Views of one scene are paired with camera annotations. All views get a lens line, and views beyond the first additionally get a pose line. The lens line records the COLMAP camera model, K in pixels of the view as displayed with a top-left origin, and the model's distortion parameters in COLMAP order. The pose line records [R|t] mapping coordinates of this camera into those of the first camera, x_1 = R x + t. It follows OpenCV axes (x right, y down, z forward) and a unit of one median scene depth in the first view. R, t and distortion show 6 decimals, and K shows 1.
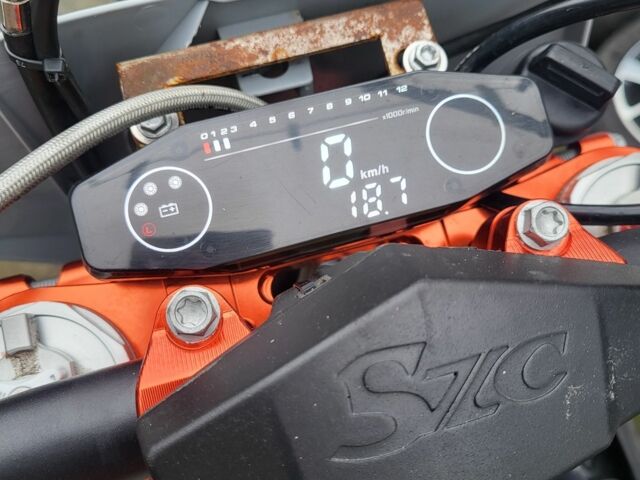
lens RADIAL K [[670.5, 0, 320.0], [0, 670.5, 240.0], [0, 0, 1]] dist [-0.026085, -0.007748]
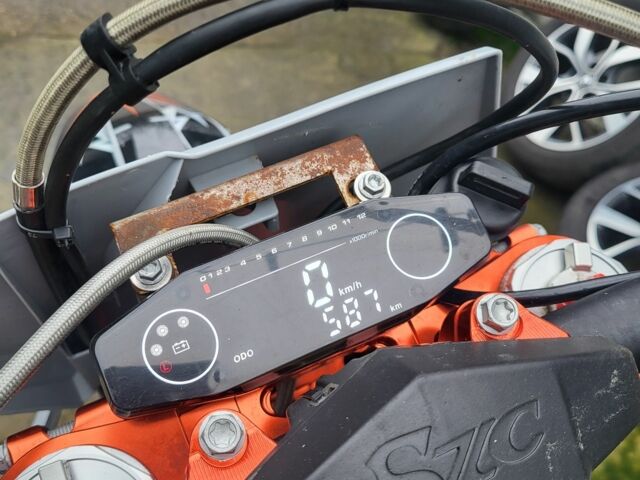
lens RADIAL K [[670.5, 0, 320.0], [0, 670.5, 240.0], [0, 0, 1]] dist [-0.026085, -0.007748]
pose [[0.985379, -0.128845, 0.111480, -0.091313], [0.144353, 0.978911, -0.144552, -0.022600], [-0.090504, 0.158531, 0.983197, -0.164588]]
